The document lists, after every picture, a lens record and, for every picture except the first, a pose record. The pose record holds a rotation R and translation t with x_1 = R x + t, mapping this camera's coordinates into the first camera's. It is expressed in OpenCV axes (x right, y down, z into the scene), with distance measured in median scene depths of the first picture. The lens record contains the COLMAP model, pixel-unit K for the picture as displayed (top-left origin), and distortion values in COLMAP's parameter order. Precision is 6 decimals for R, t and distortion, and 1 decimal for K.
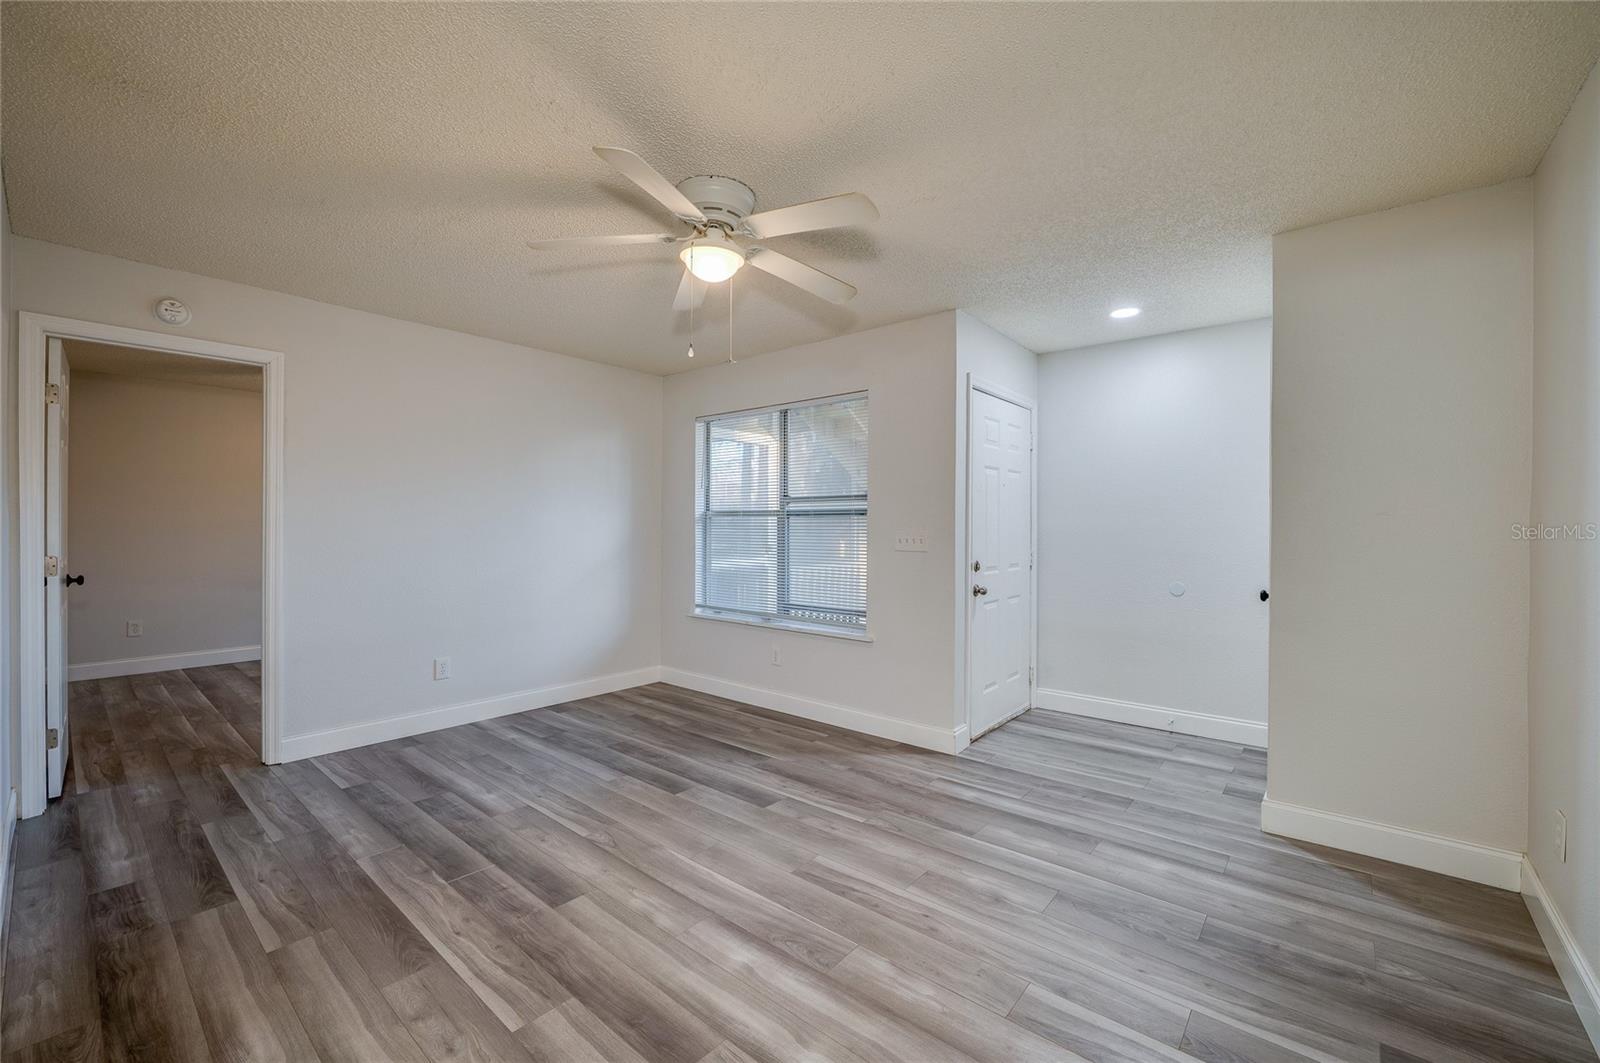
lens RADIAL K [[648.1, 0, 796.0], [0, 648.1, 525.6], [0, 0, 1]] dist [-0.024546, 0.004514]
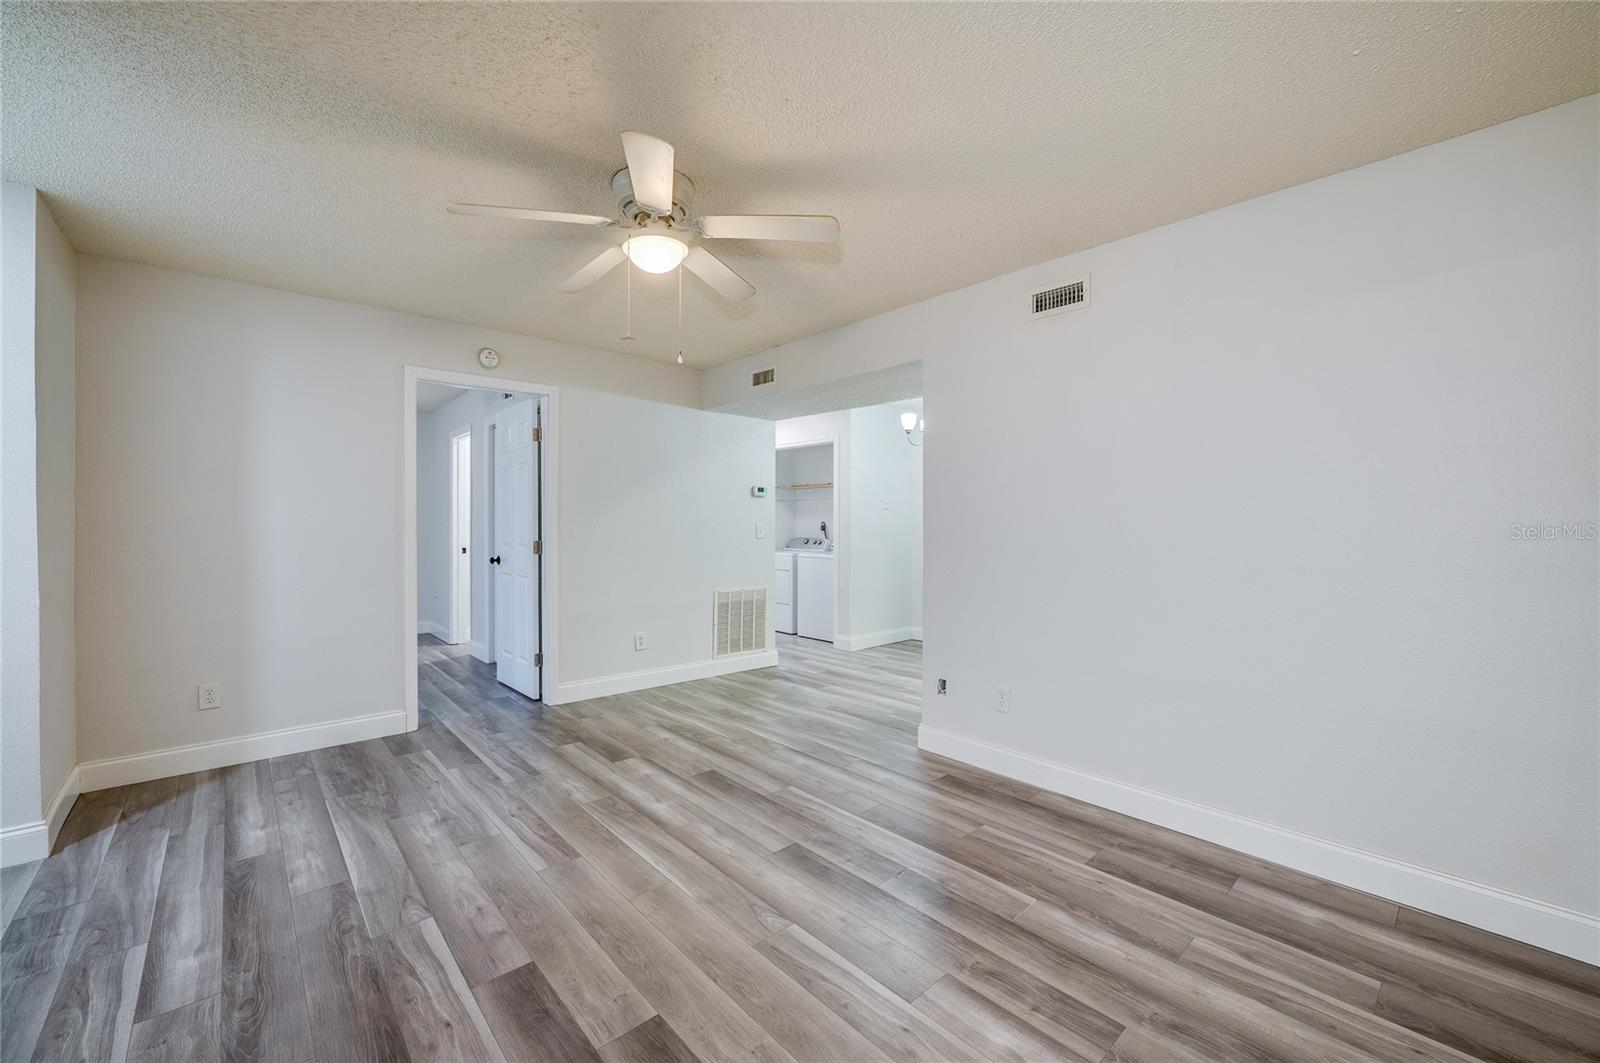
lens RADIAL K [[648.1, 0, 796.0], [0, 648.1, 525.6], [0, 0, 1]] dist [-0.024546, 0.004514]
pose [[-0.990642, -0.008467, 0.136223, -0.482947], [-0.007097, 0.999919, 0.010539, -0.003570], [-0.136301, 0.009474, -0.990622, 1.961799]]
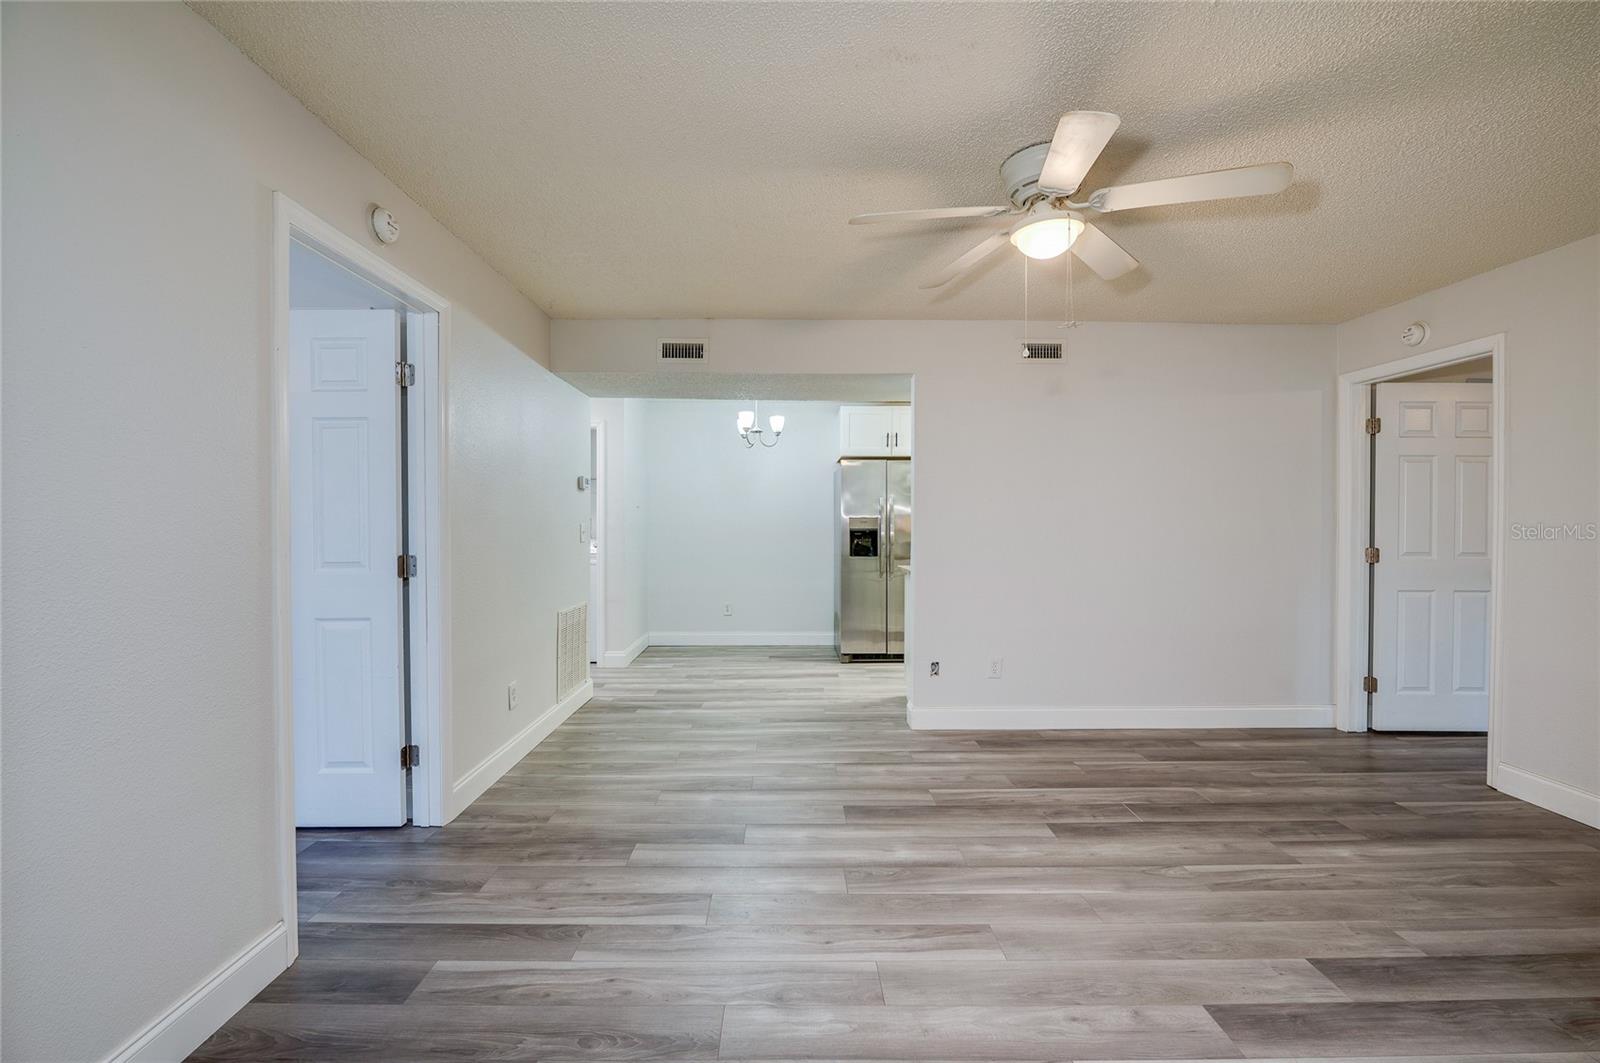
lens RADIAL K [[648.1, 0, 796.0], [0, 648.1, 525.6], [0, 0, 1]] dist [-0.024546, 0.004514]
pose [[-0.754726, -0.001448, -0.656039, 0.743773], [-0.005952, 0.999972, 0.004640, 0.006039], [0.656013, 0.007407, -0.754713, 1.467429]]
